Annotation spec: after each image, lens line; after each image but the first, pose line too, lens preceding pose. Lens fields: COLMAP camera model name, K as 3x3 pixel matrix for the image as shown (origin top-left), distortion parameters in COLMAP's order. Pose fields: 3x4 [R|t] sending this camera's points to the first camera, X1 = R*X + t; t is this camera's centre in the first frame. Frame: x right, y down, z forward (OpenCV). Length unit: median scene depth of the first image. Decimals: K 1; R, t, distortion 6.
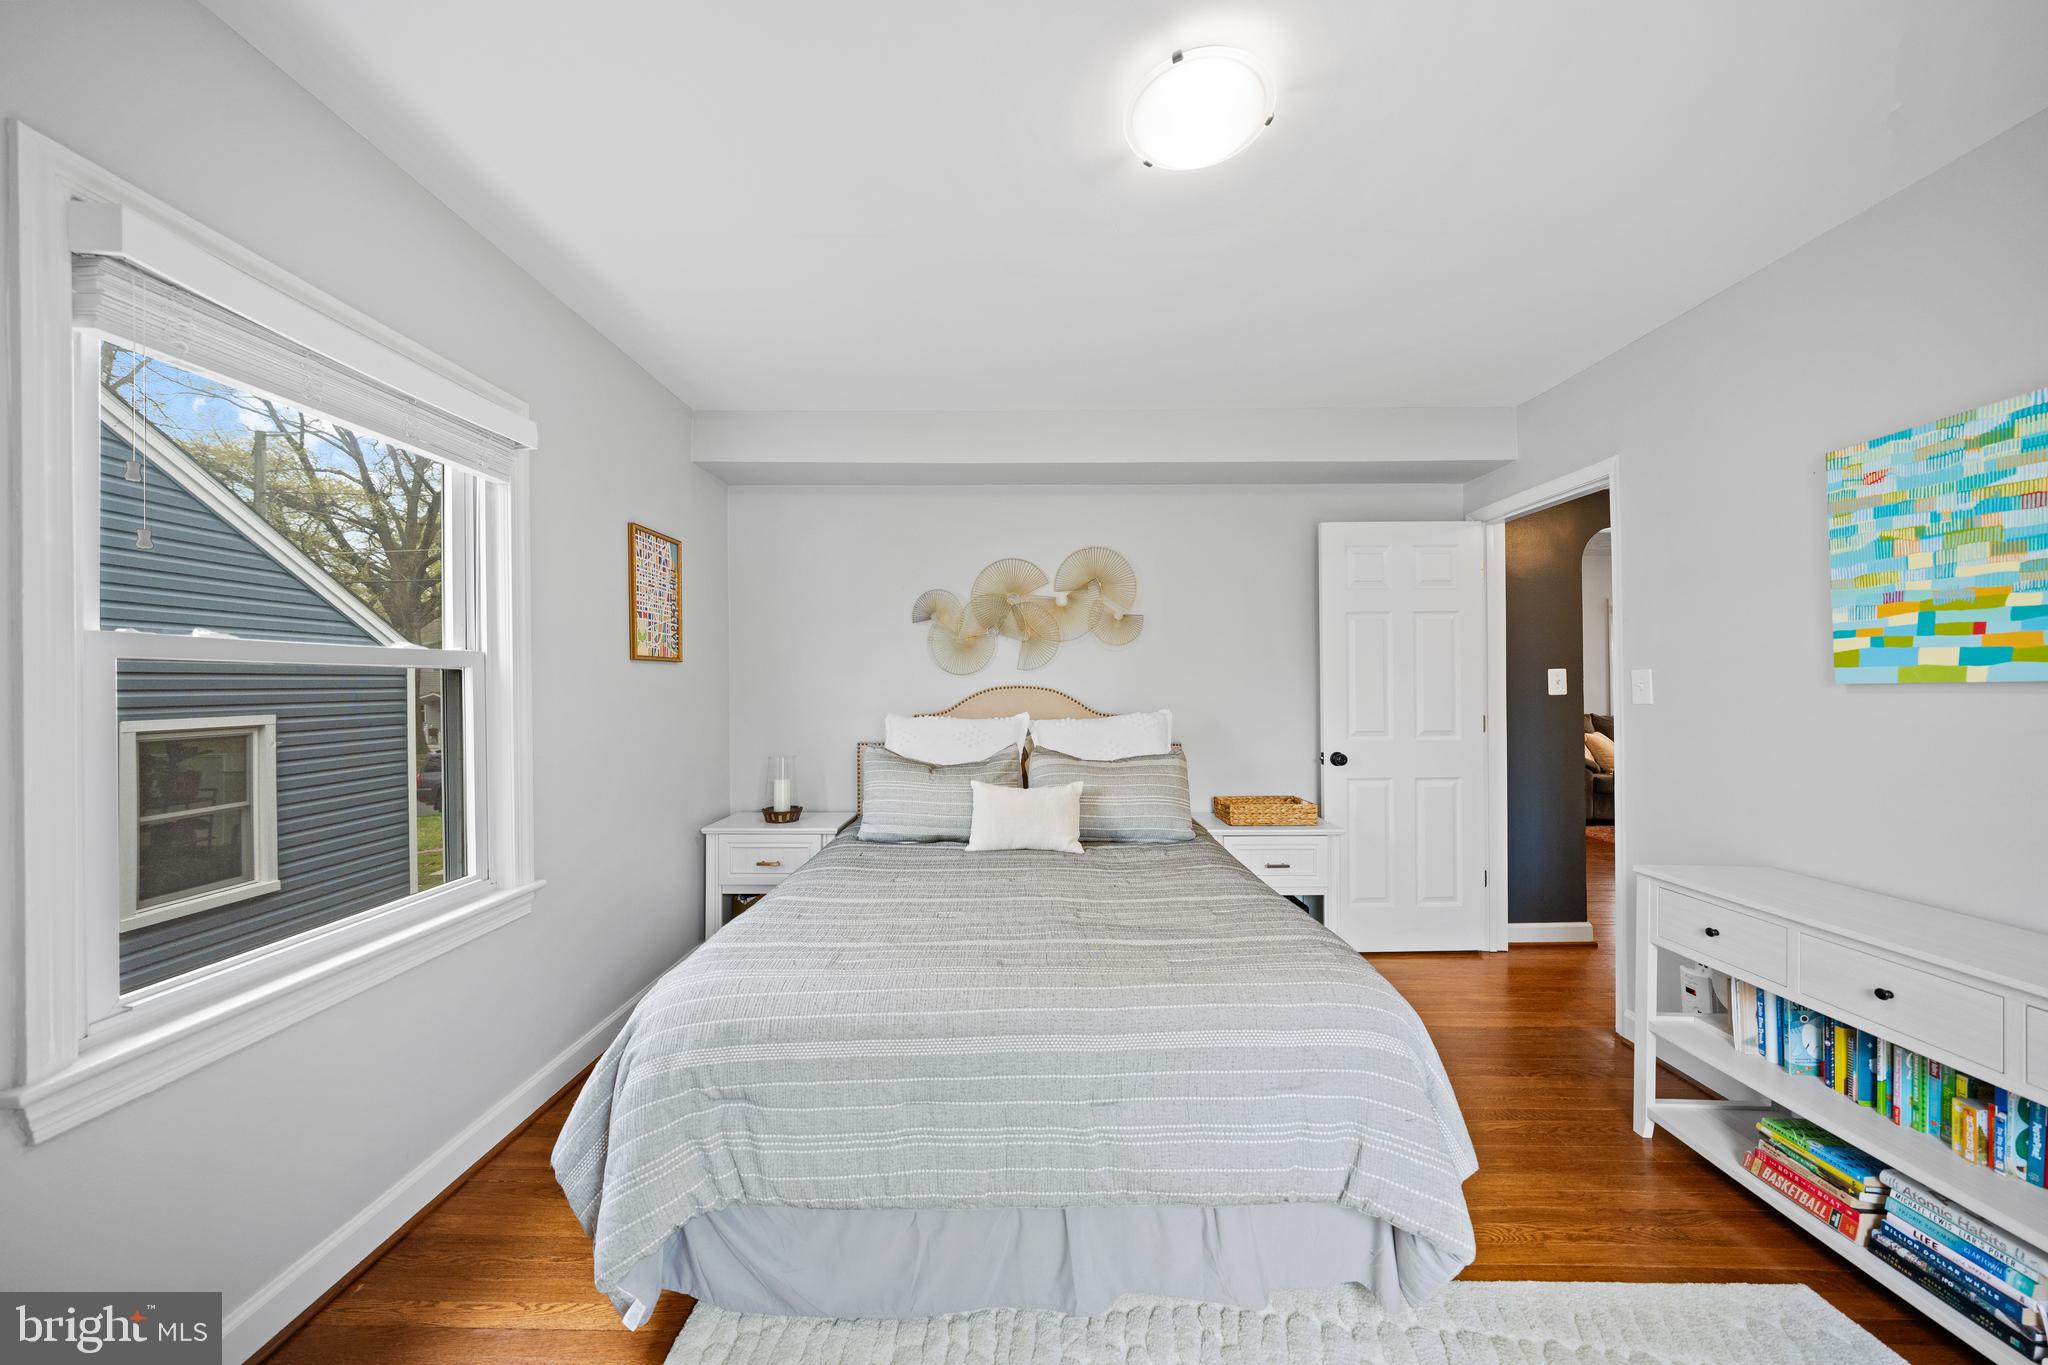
lens RADIAL K [[704.5, 0, 1022.3], [0, 704.5, 686.9], [0, 0, 1]] dist [-0.001869, 0.000286]
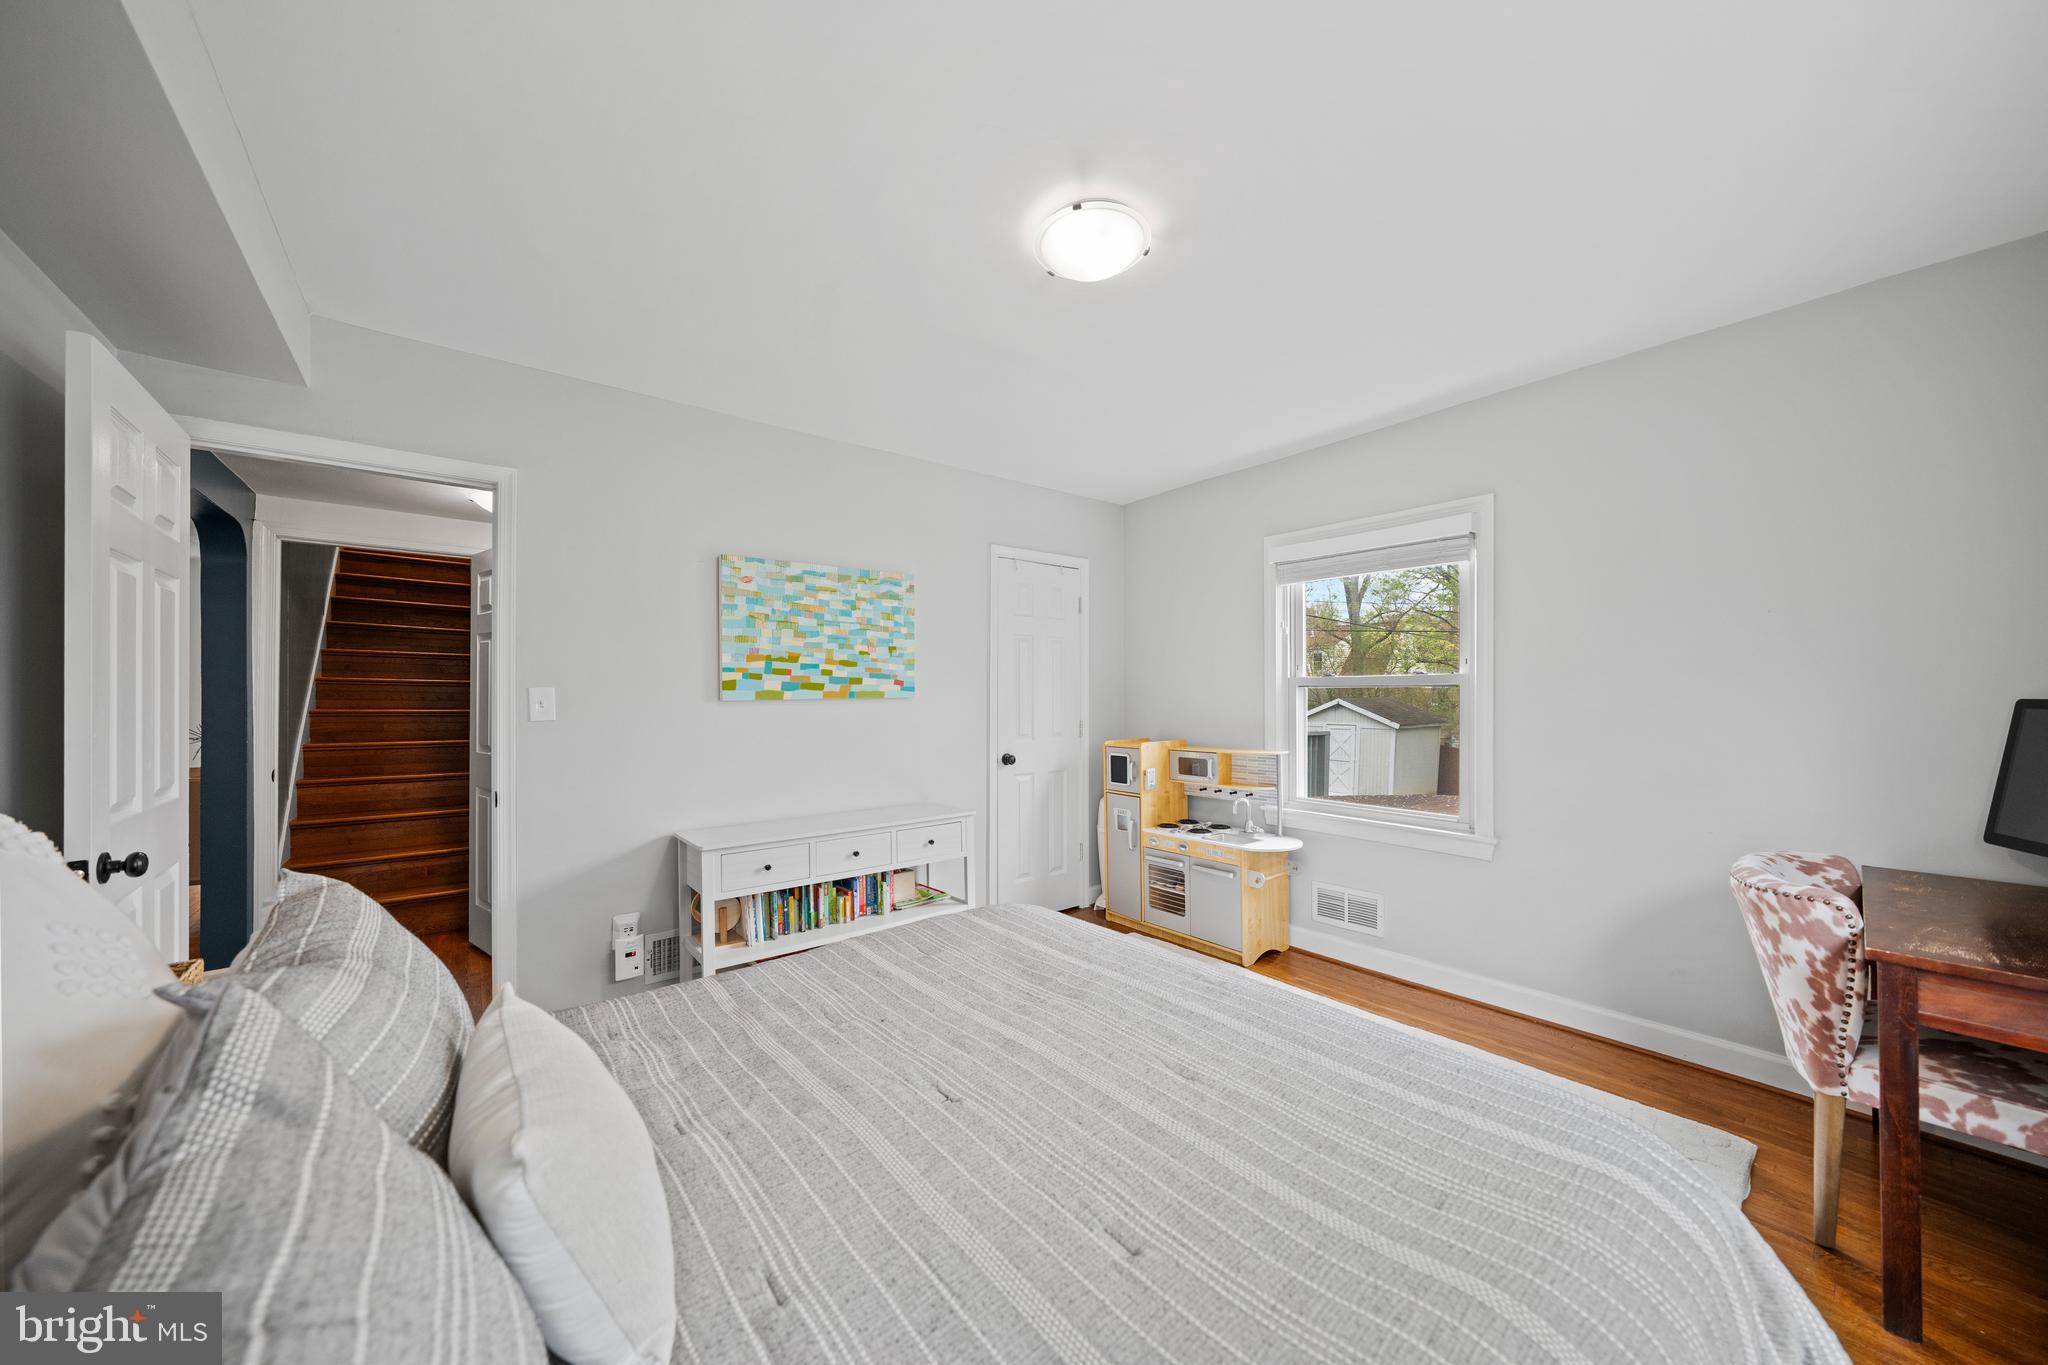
lens RADIAL K [[704.5, 0, 1020.6], [0, 704.5, 690.4], [0, 0, 1]] dist [-0.001869, 0.000286]
pose [[-0.639047, 0.014372, 0.769033, -0.552230], [0.007267, 0.999894, -0.012647, -0.002129], [-0.769133, -0.002493, -0.639084, 1.669318]]
